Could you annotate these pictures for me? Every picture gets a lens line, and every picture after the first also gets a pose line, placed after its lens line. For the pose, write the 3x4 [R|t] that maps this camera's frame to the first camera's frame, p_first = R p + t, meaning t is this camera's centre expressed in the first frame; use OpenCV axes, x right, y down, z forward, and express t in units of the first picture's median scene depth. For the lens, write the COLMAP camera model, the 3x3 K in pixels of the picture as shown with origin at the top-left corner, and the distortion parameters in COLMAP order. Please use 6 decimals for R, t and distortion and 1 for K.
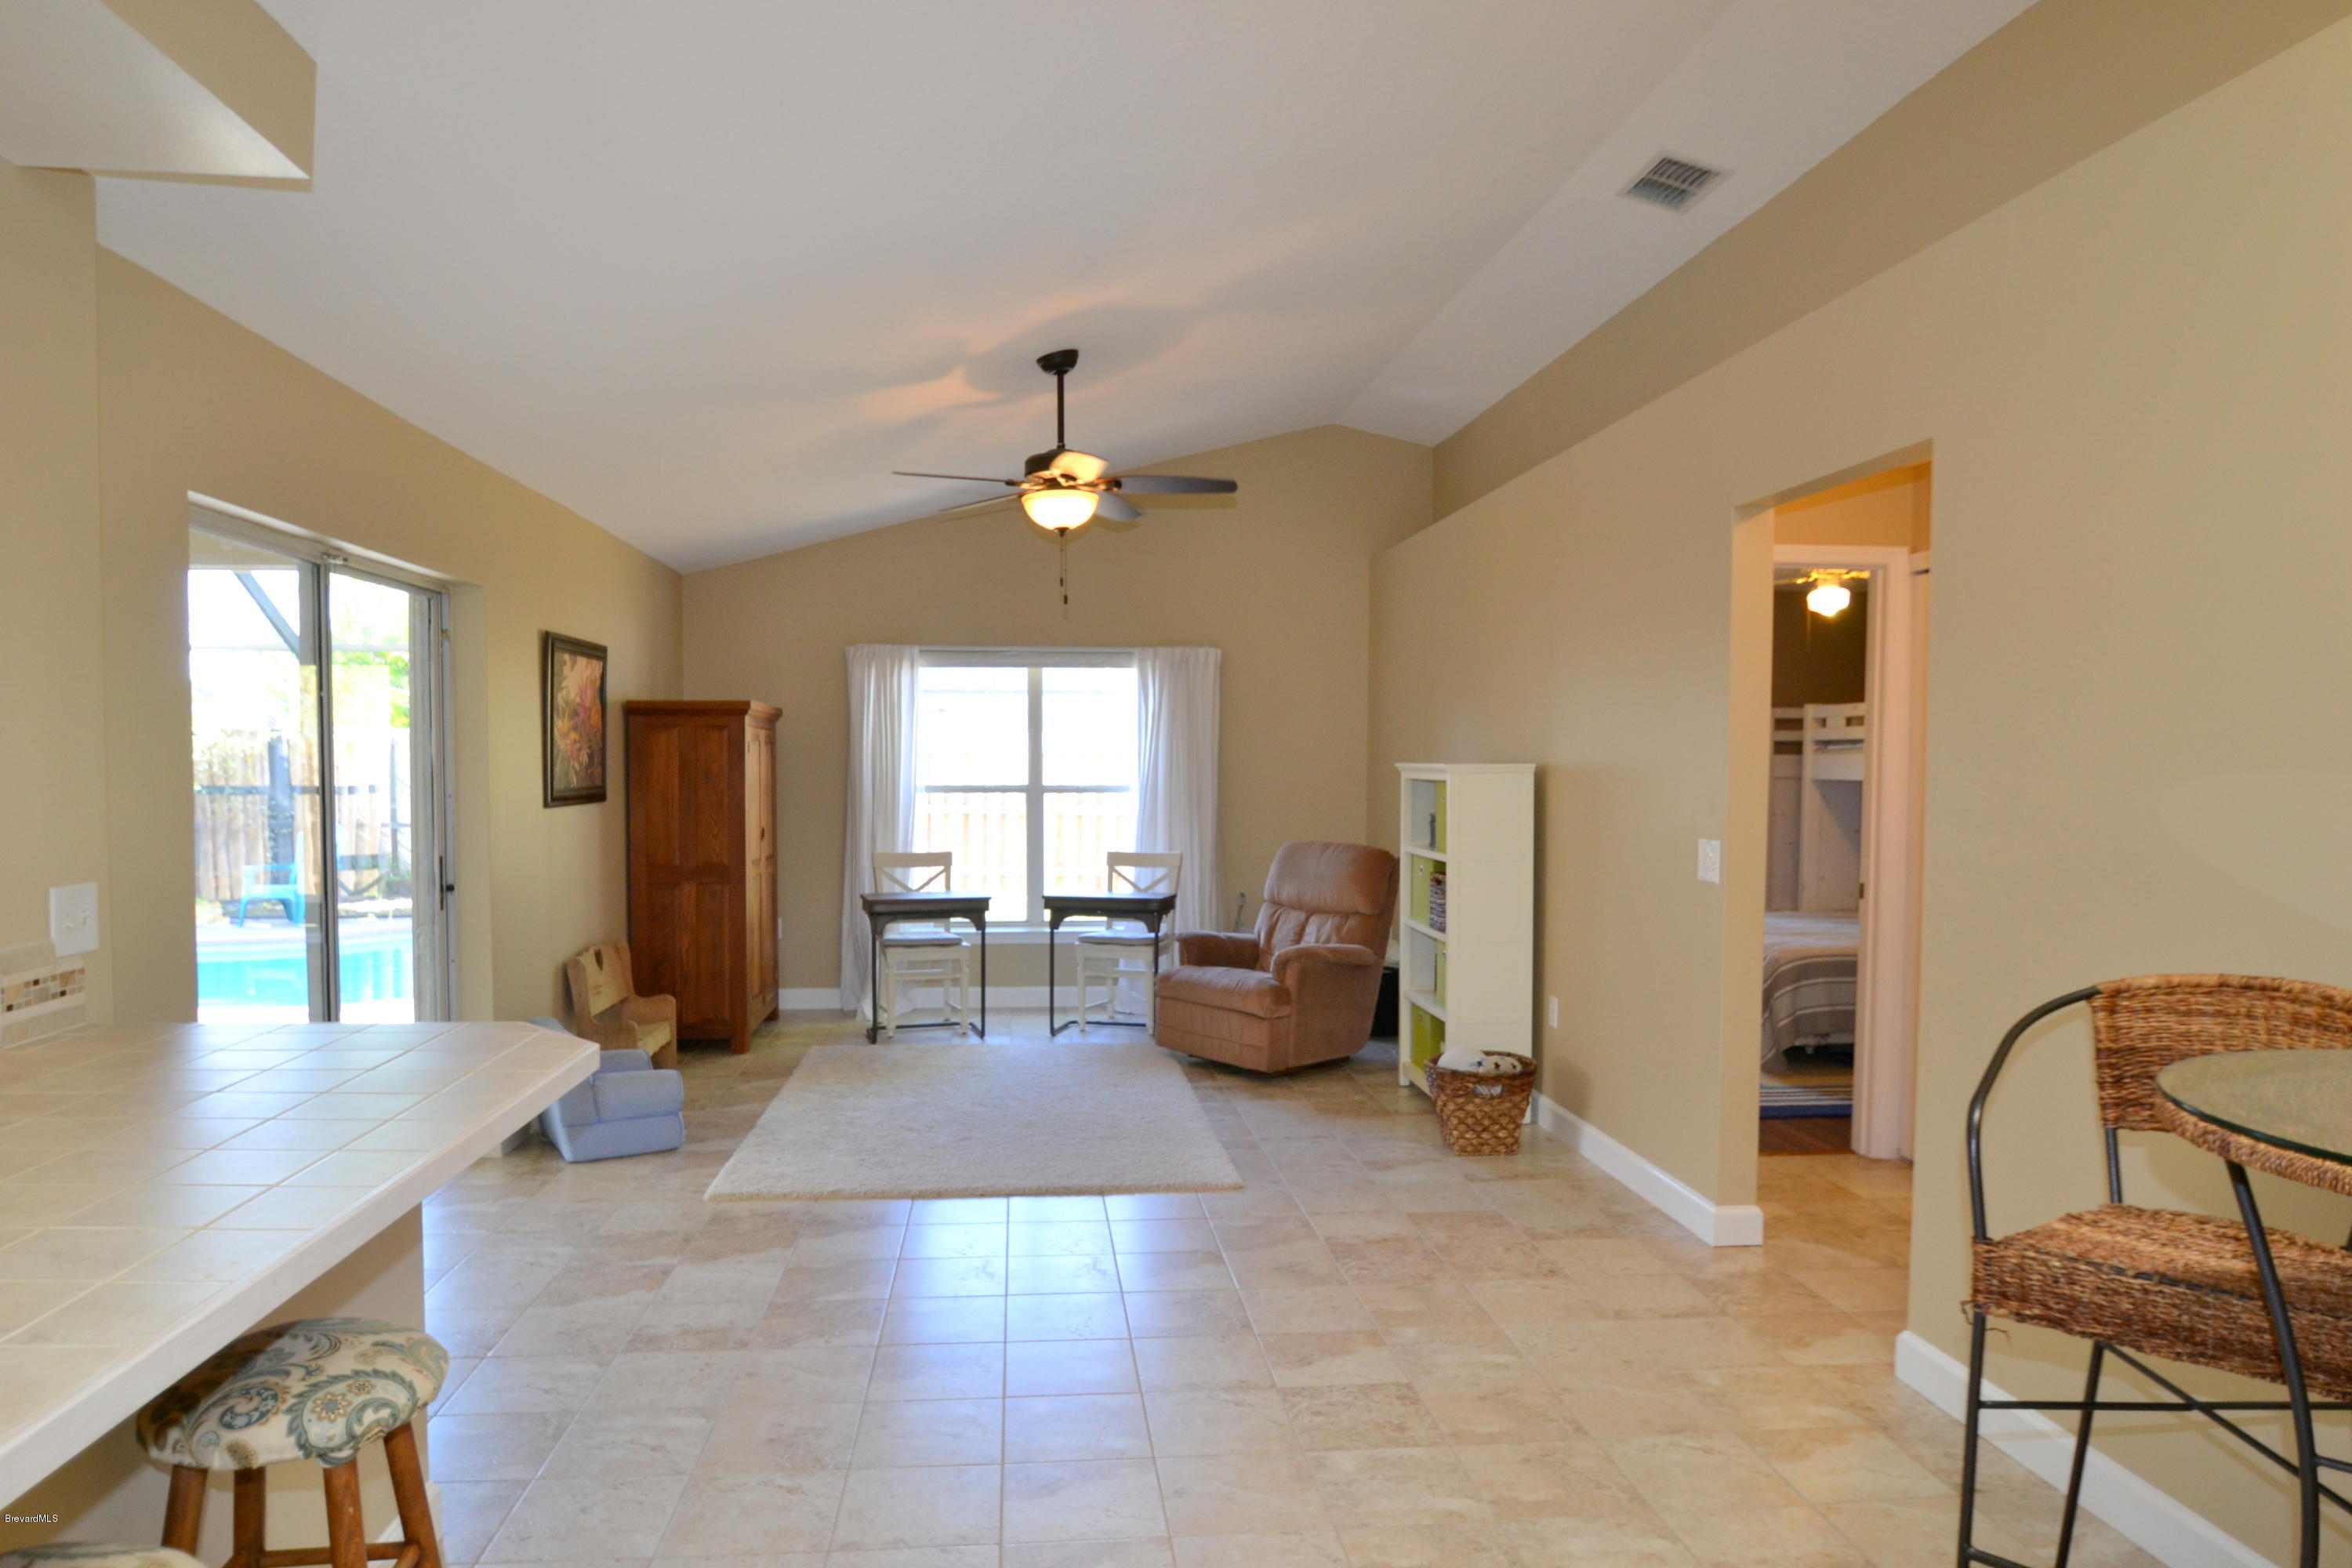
lens RADIAL K [[1467.7, 0, 1148.7], [0, 1467.7, 820.3], [0, 0, 1]] dist [-0.040551, 0.007159]
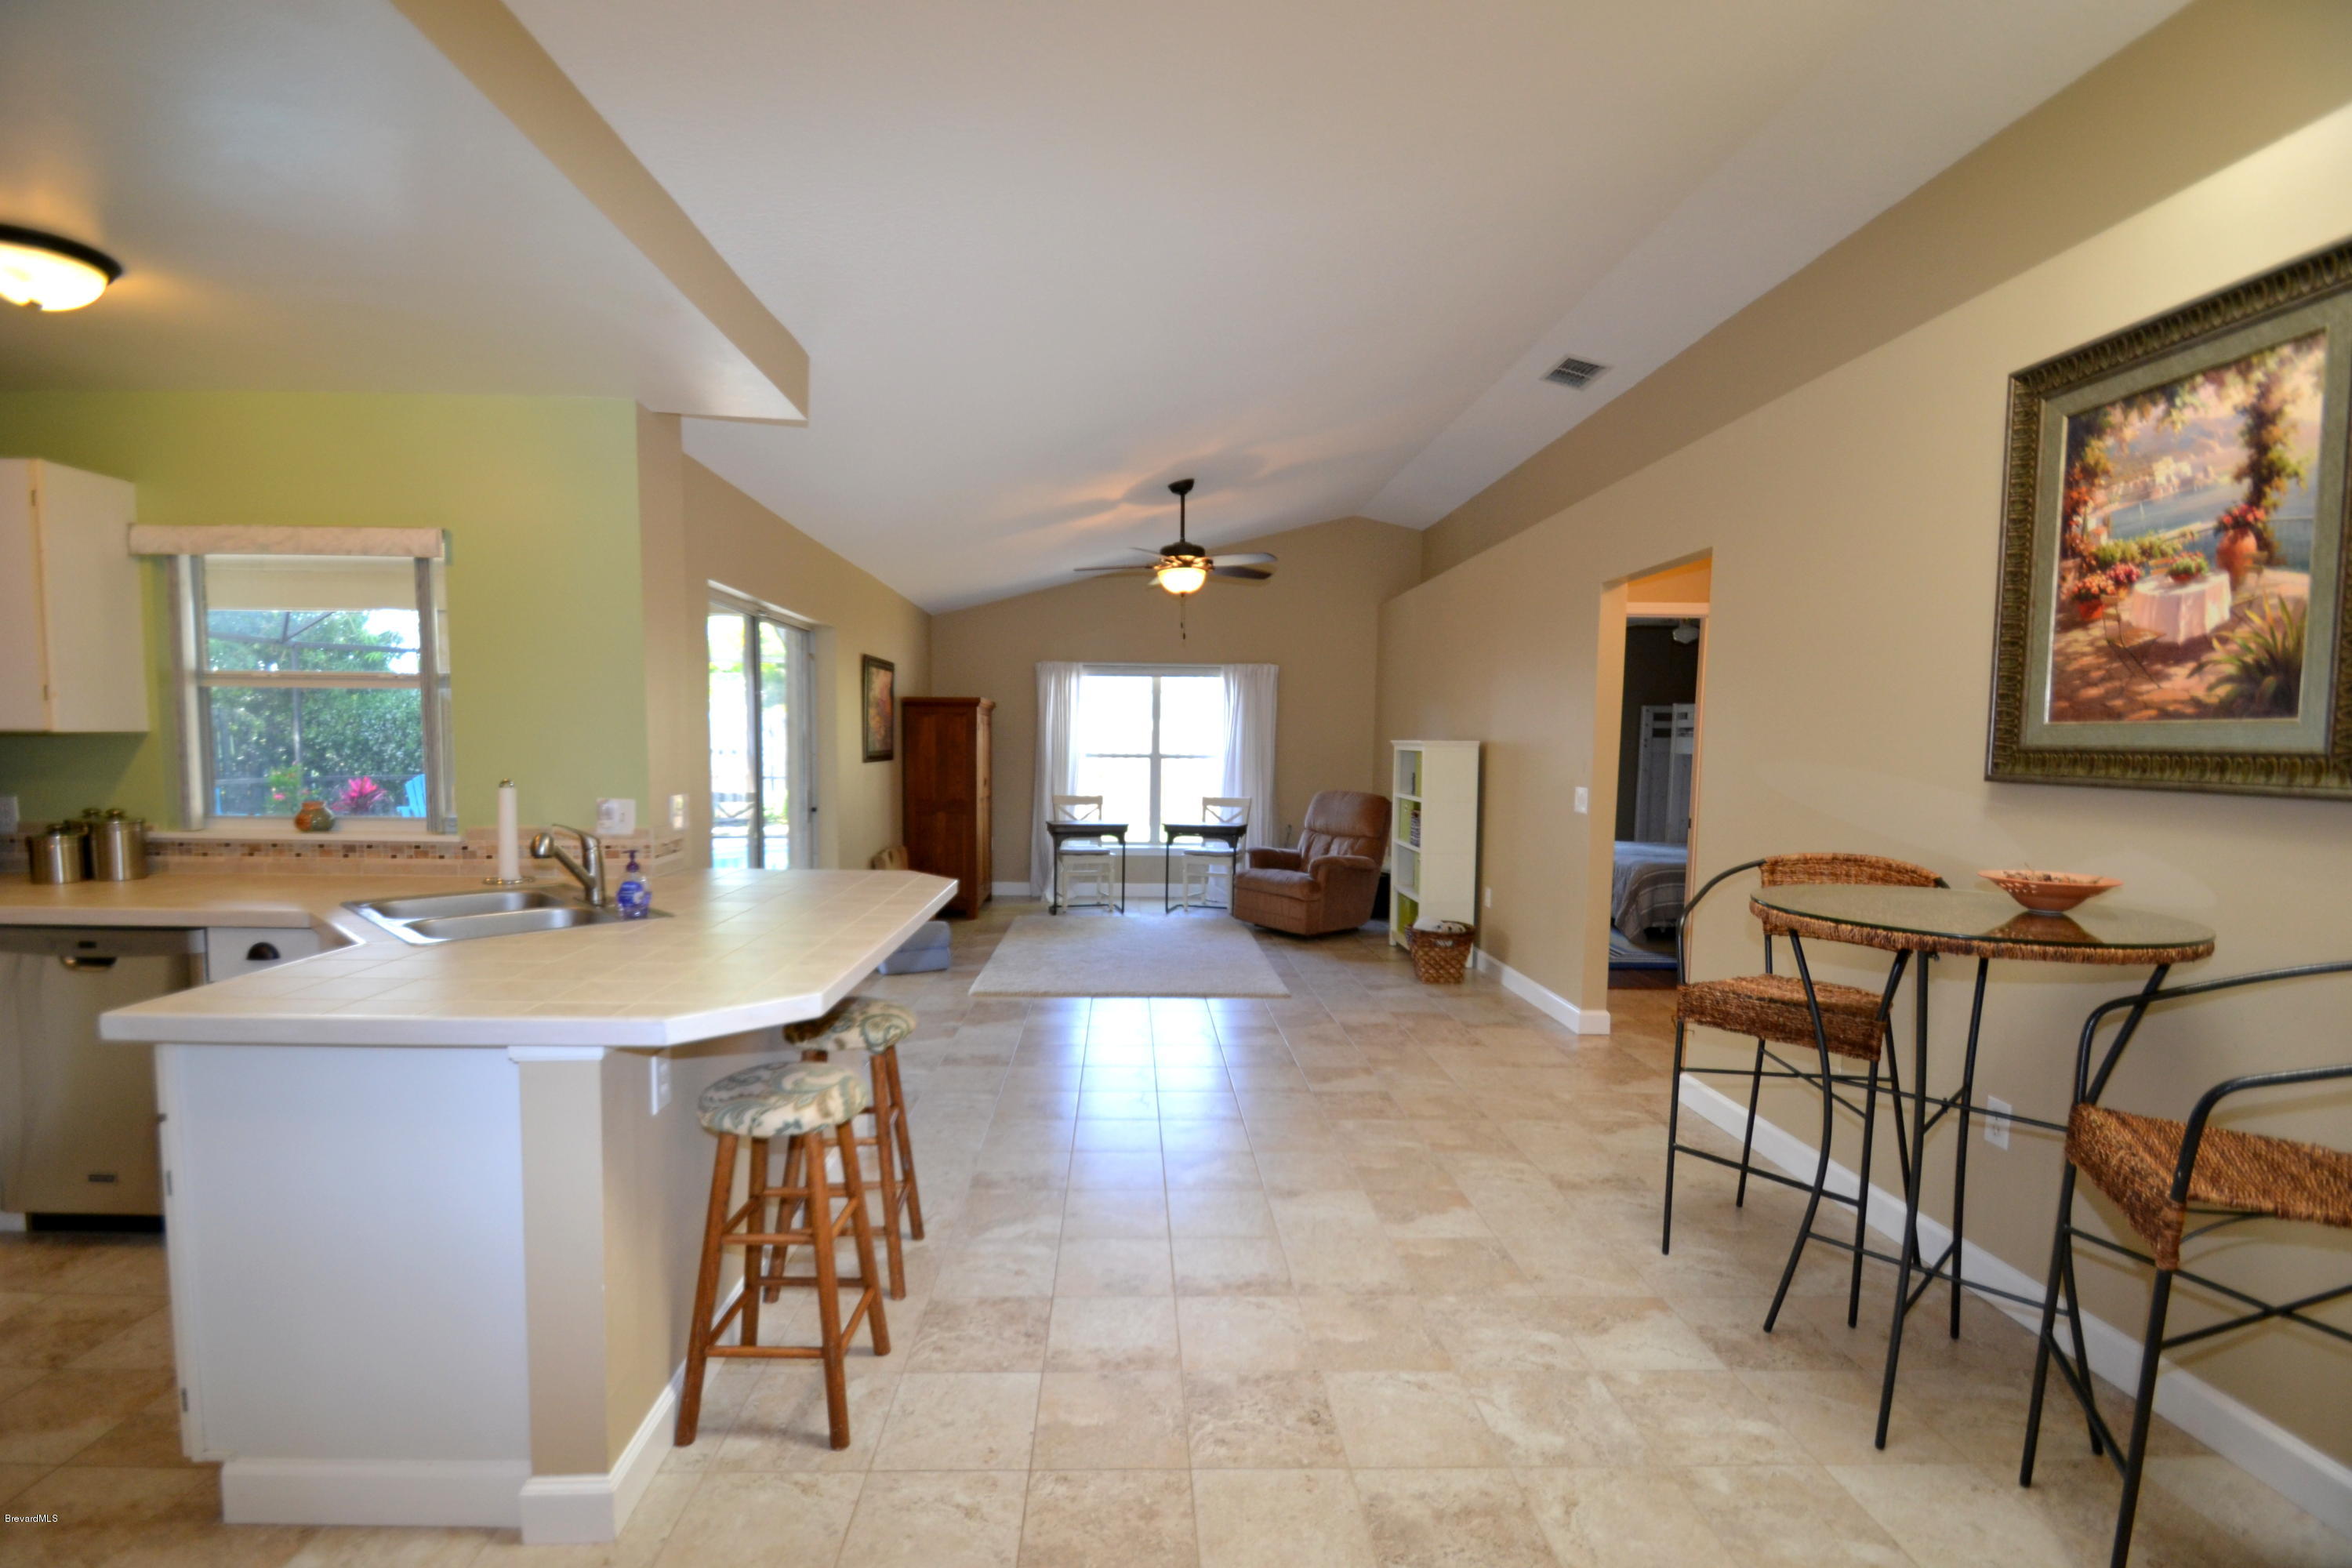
lens RADIAL K [[1045.4, 0, 1146.3], [0, 1045.4, 821.5], [0, 0, 1]] dist [-0.002932, -0.008209]
pose [[0.997591, 0.014052, -0.067928, -0.018344], [-0.011540, 0.999240, 0.037232, 0.011018], [0.068399, -0.036359, 0.996995, -0.163524]]
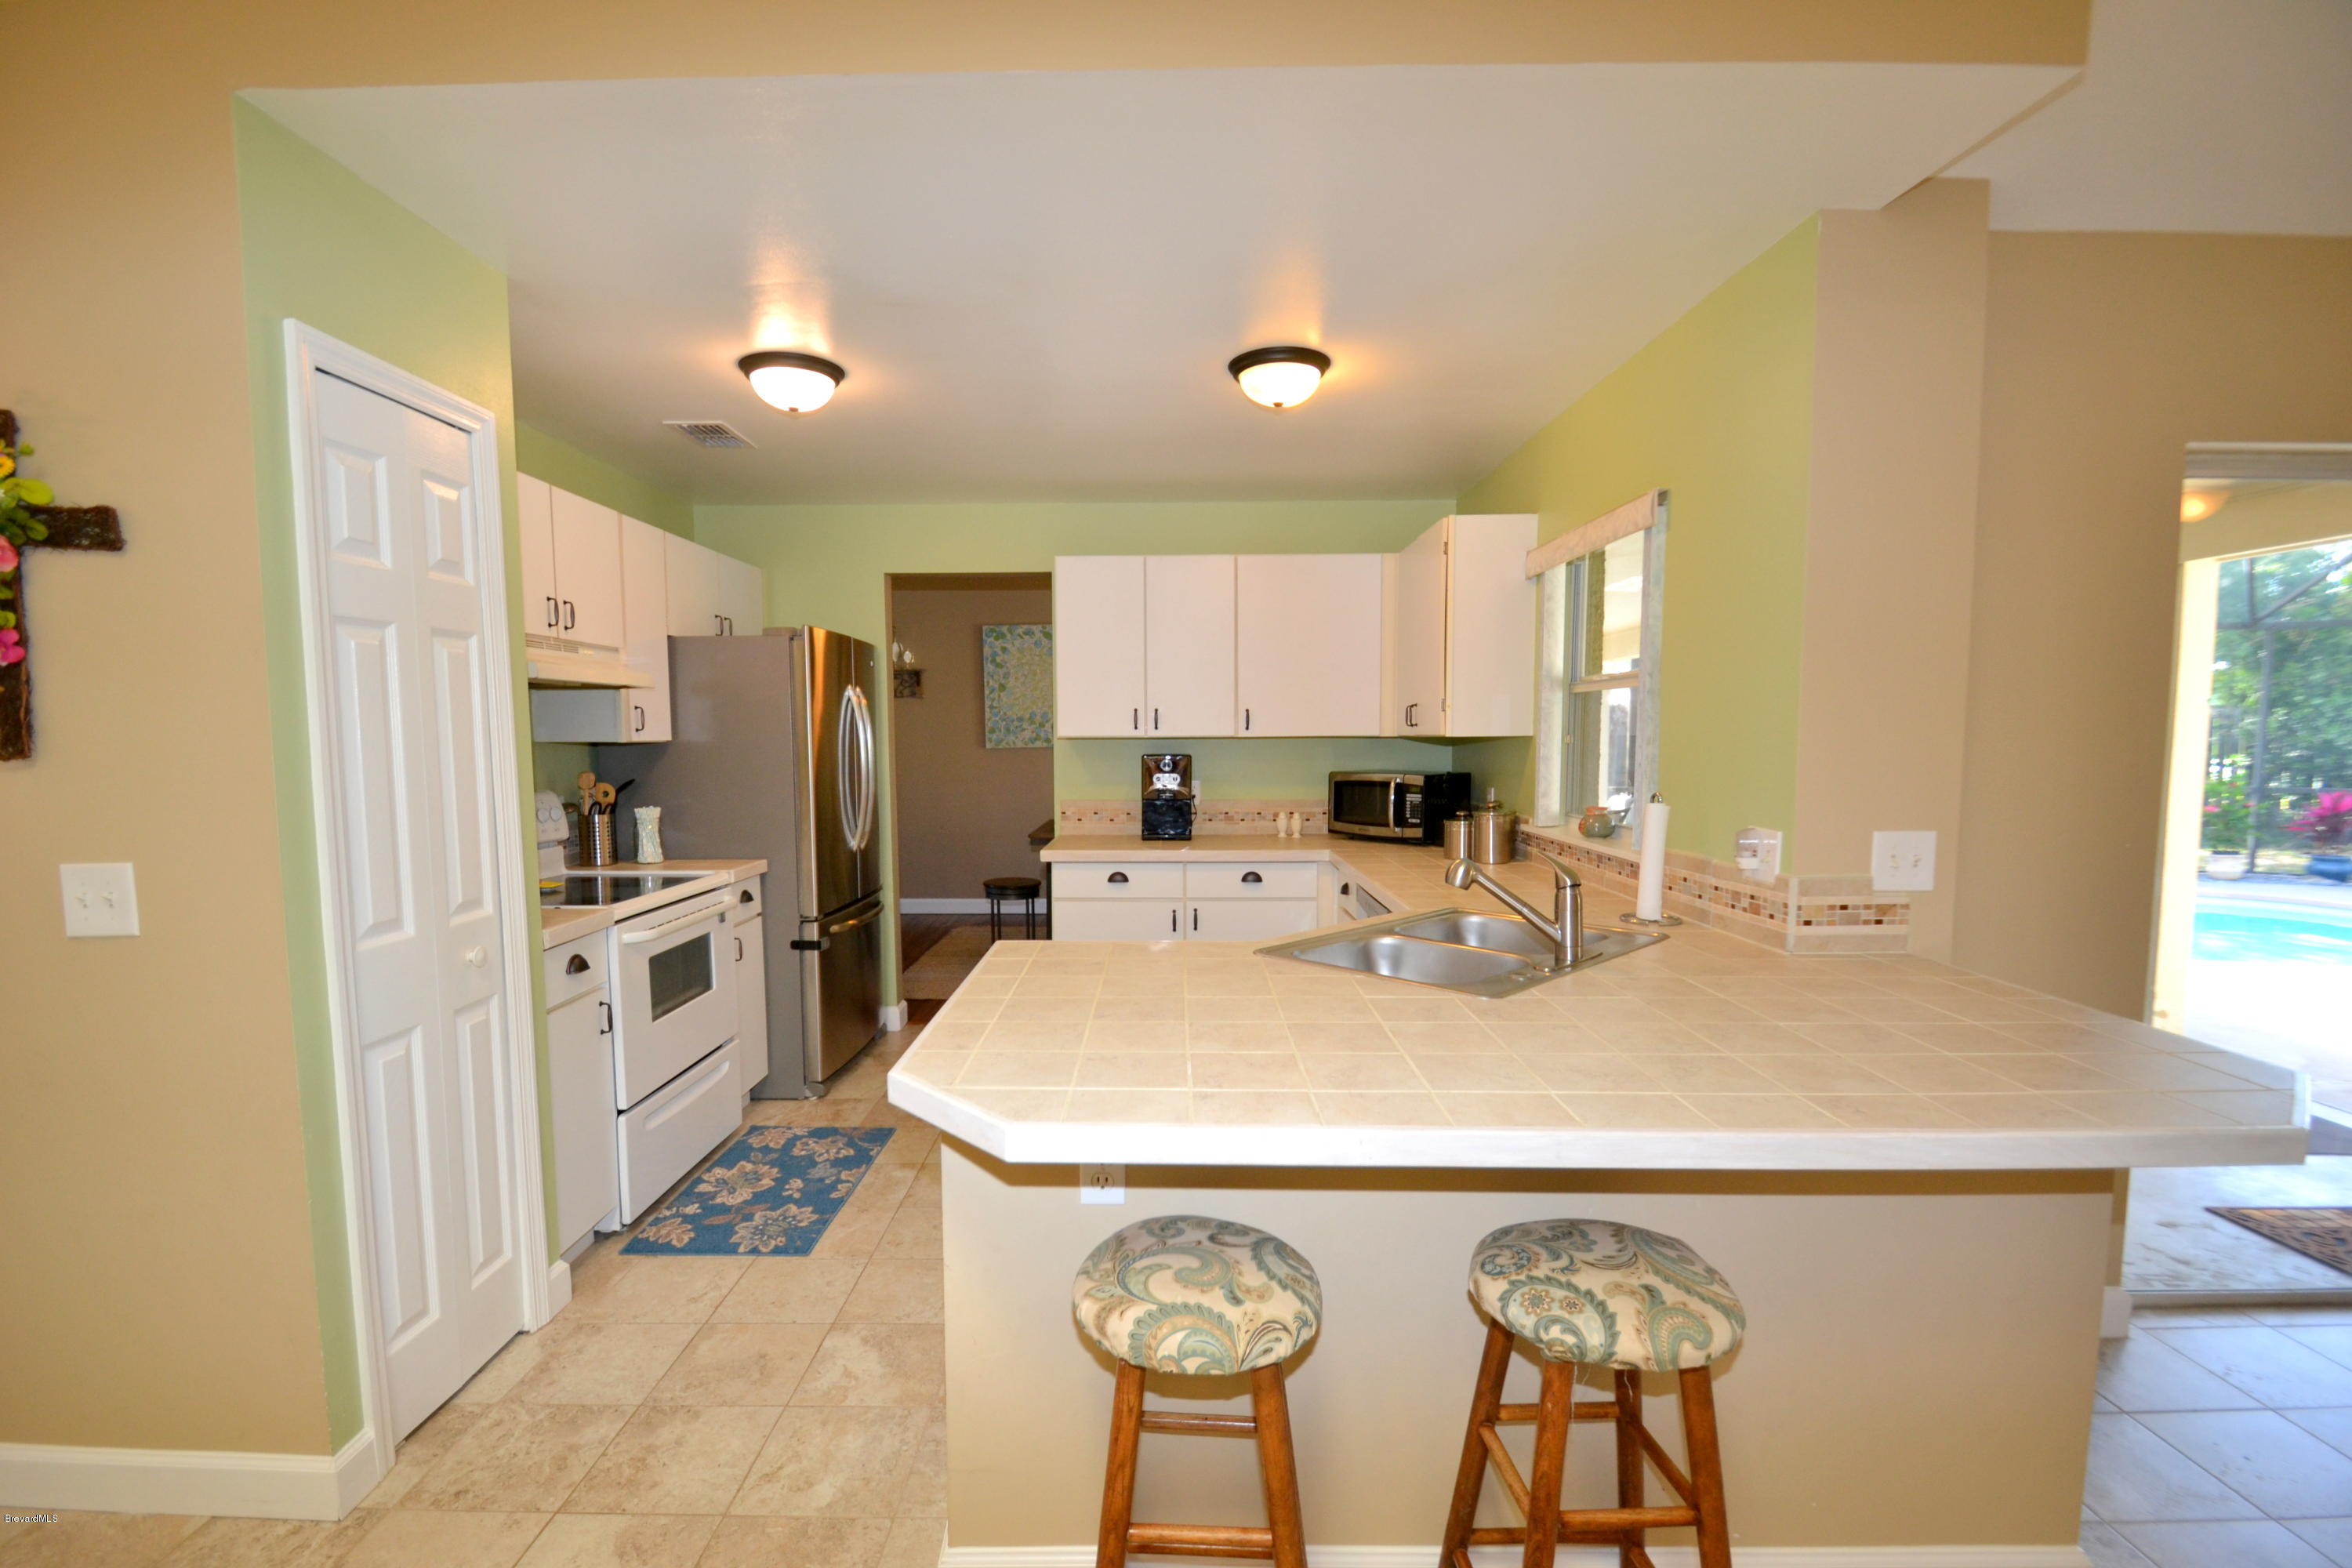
lens RADIAL K [[1045.4, 0, 1153.6], [0, 1045.4, 813.3], [0, 0, 1]] dist [-0.002932, -0.008209]
pose [[-0.104714, 0.073590, -0.991776, 0.071551], [-0.038551, 0.996209, 0.077990, -0.005811], [0.993755, 0.046400, -0.101480, 0.237880]]
